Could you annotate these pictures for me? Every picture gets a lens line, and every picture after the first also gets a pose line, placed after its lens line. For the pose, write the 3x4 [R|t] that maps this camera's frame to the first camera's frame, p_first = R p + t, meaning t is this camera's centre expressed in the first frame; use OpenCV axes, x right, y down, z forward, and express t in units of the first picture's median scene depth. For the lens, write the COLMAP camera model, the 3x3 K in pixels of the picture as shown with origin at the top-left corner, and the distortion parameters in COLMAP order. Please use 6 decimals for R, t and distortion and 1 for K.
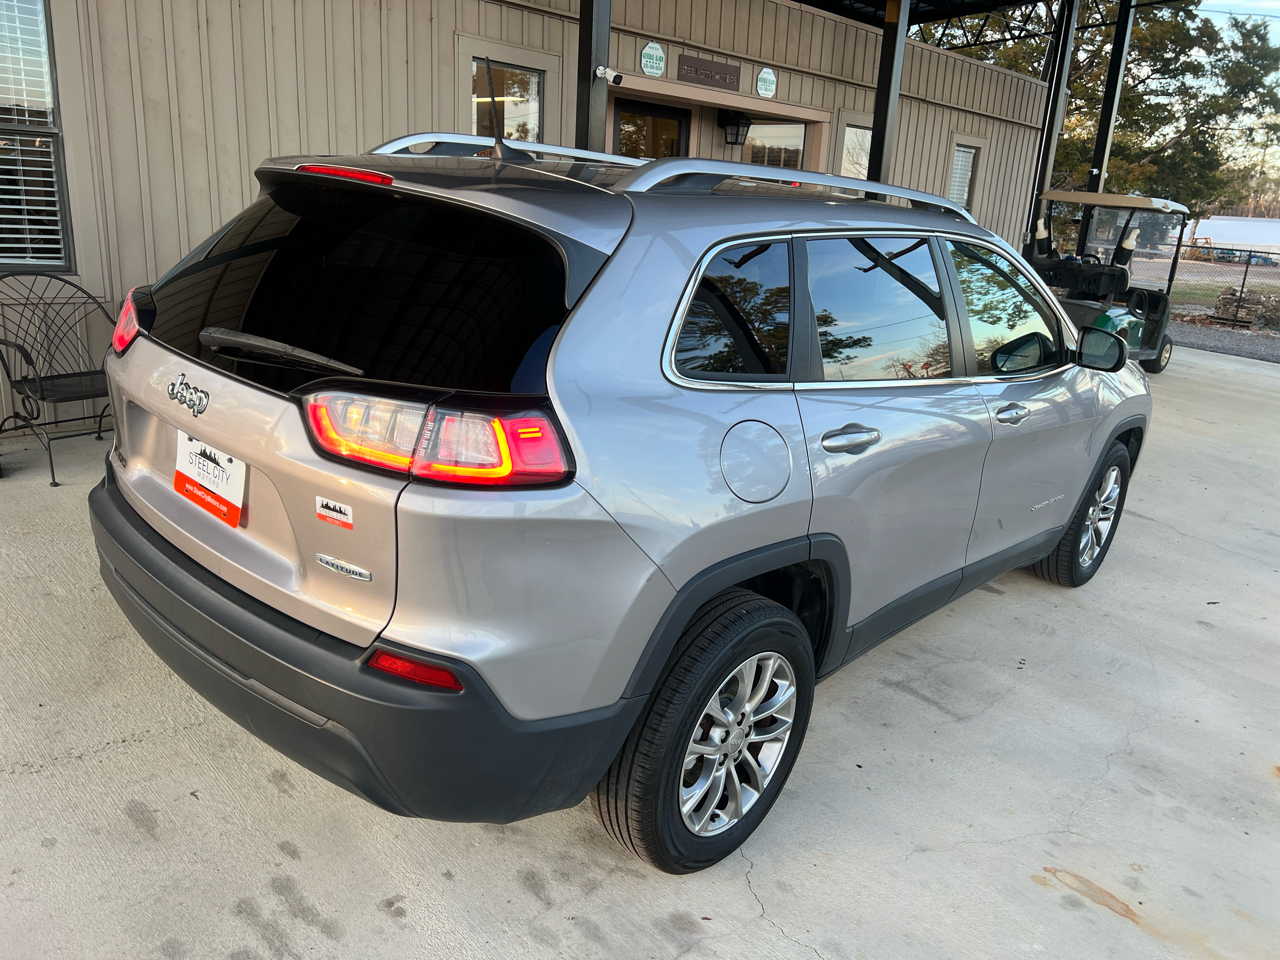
lens RADIAL K [[961.5, 0, 651.9], [0, 961.5, 482.9], [0, 0, 1]] dist [0.050448, -0.052664]
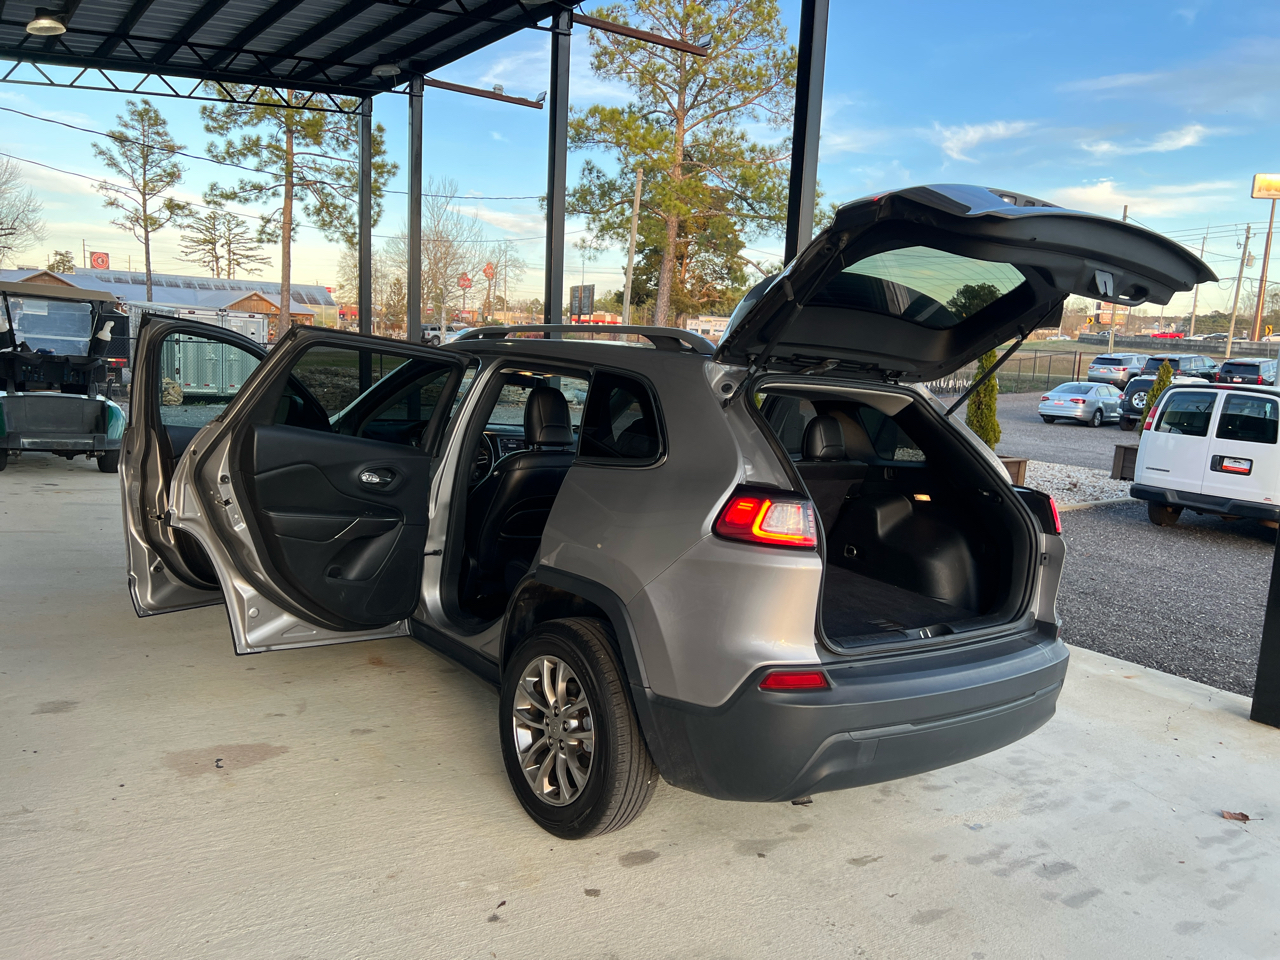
lens RADIAL K [[983.4, 0, 628.6], [0, 983.4, 479.2], [0, 0, 1]] dist [0.028976, -0.031926]
pose [[0.186522, -0.196030, 0.962695, -1.628537], [0.241061, 0.959068, 0.148586, -0.433775], [-0.952418, 0.204354, 0.226142, 0.949687]]
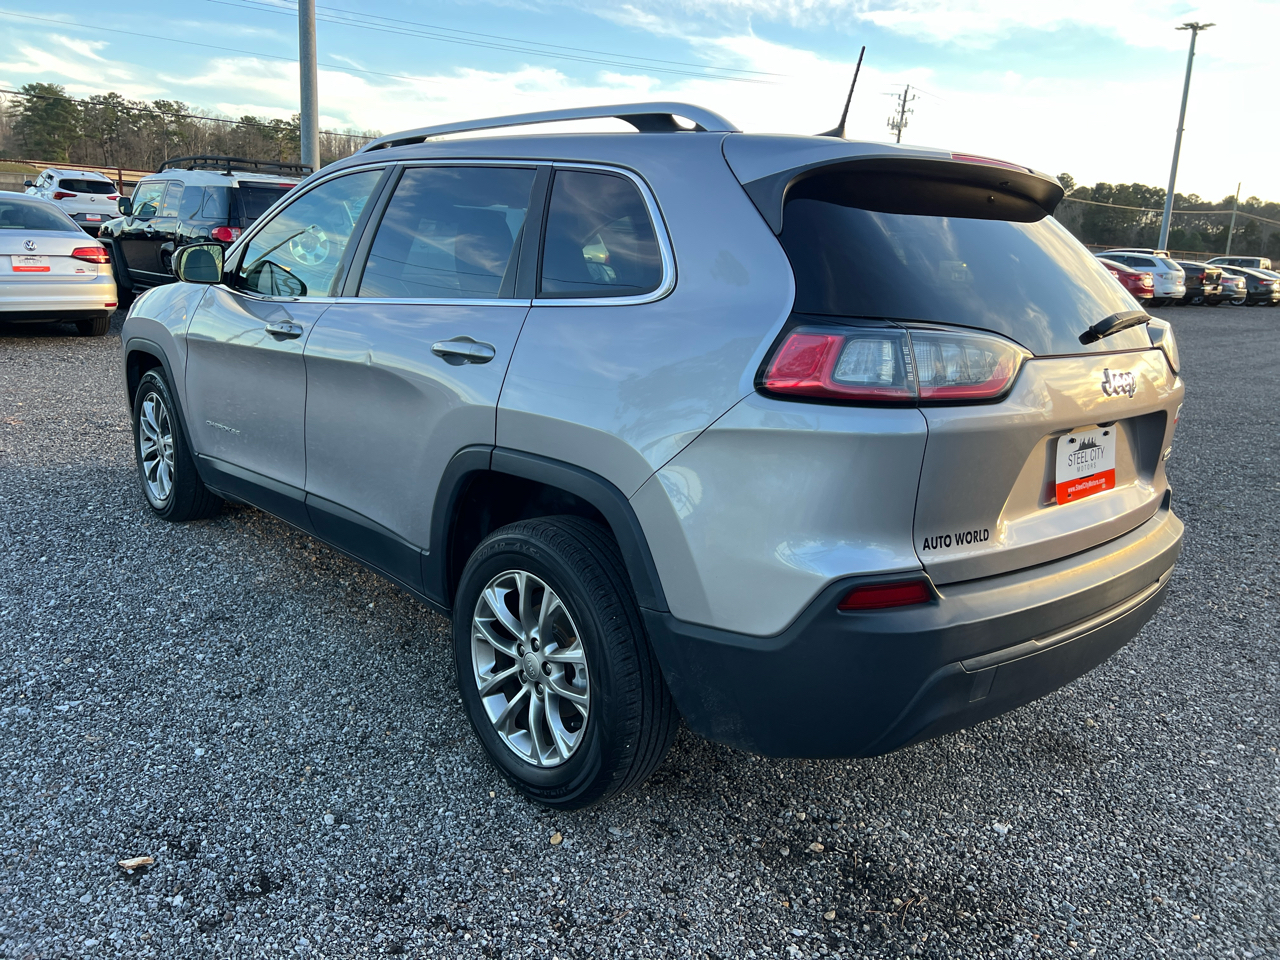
lens RADIAL K [[961.5, 0, 642.1], [0, 961.5, 472.9], [0, 0, 1]] dist [0.050448, -0.052664]
pose [[0.103280, -0.320227, 0.941694, -1.279072], [0.267925, 0.920719, 0.283710, -0.361393], [-0.957888, 0.223002, 0.180889, 1.092211]]
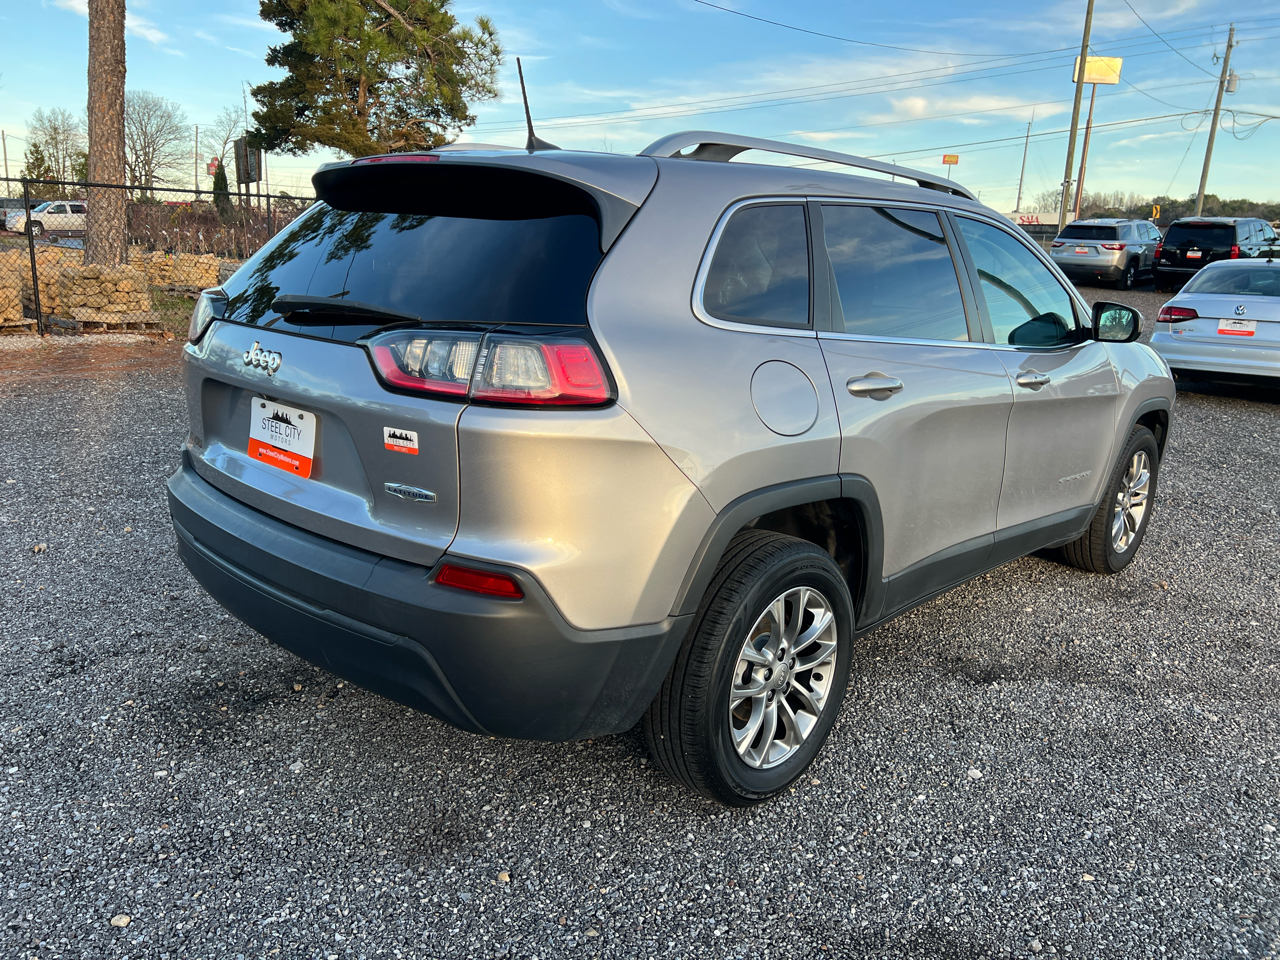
lens RADIAL K [[961.5, 0, 635.8], [0, 961.5, 489.0], [0, 0, 1]] dist [0.050448, -0.052664]
pose [[0.997858, -0.049527, -0.042743, -0.013745], [0.046345, 0.996293, -0.072467, 0.128111], [0.046174, 0.070331, 0.996454, -0.052099]]
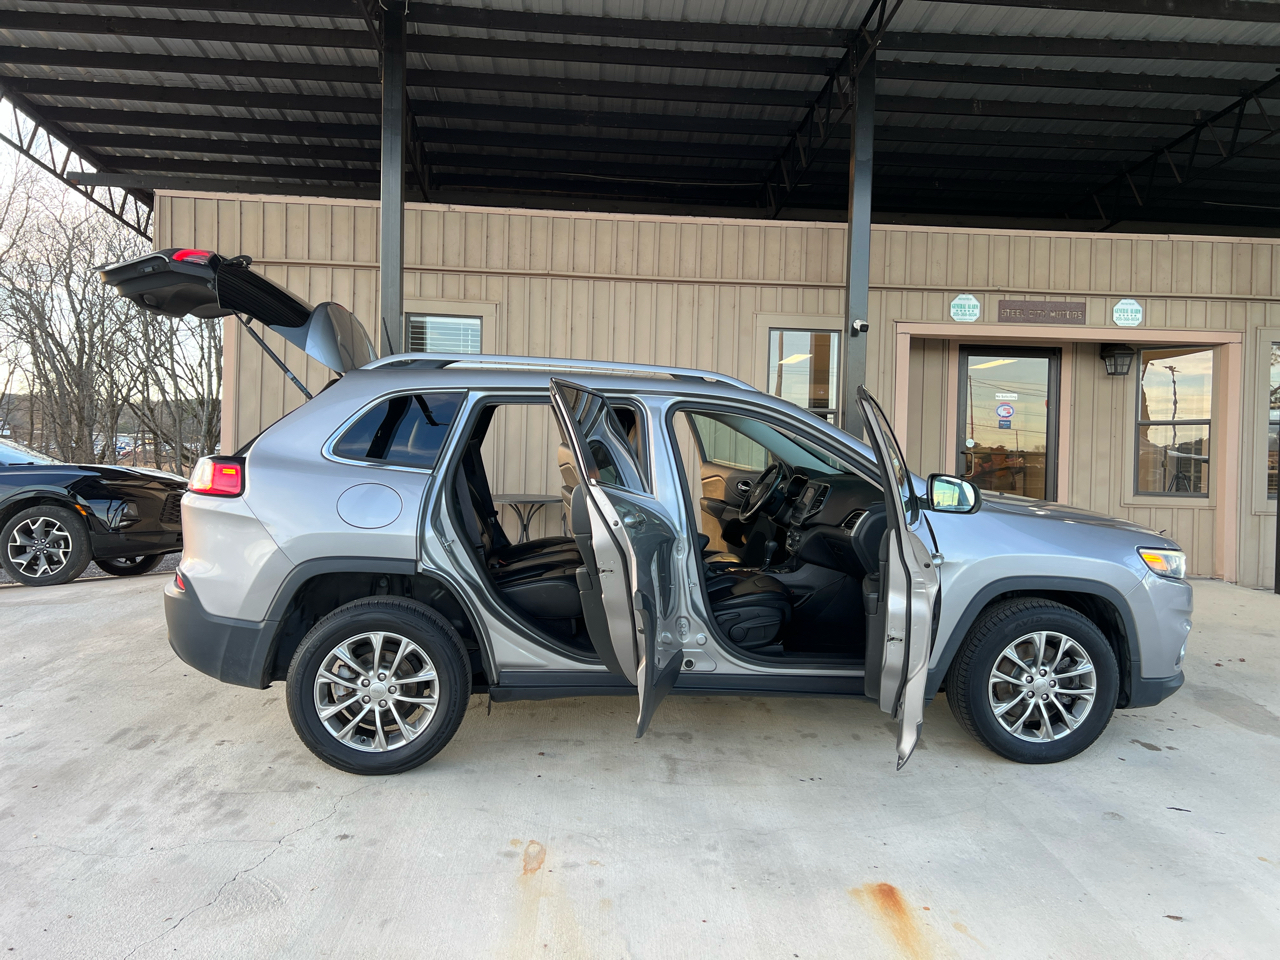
lens RADIAL K [[961.5, 0, 645.9], [0, 961.5, 474.9], [0, 0, 1]] dist [0.050448, -0.052664]
pose [[0.739168, -0.030193, -0.672844, 1.449768], [-0.168907, 0.958761, -0.228579, 0.209115], [0.651998, 0.282606, 0.703585, 0.063191]]
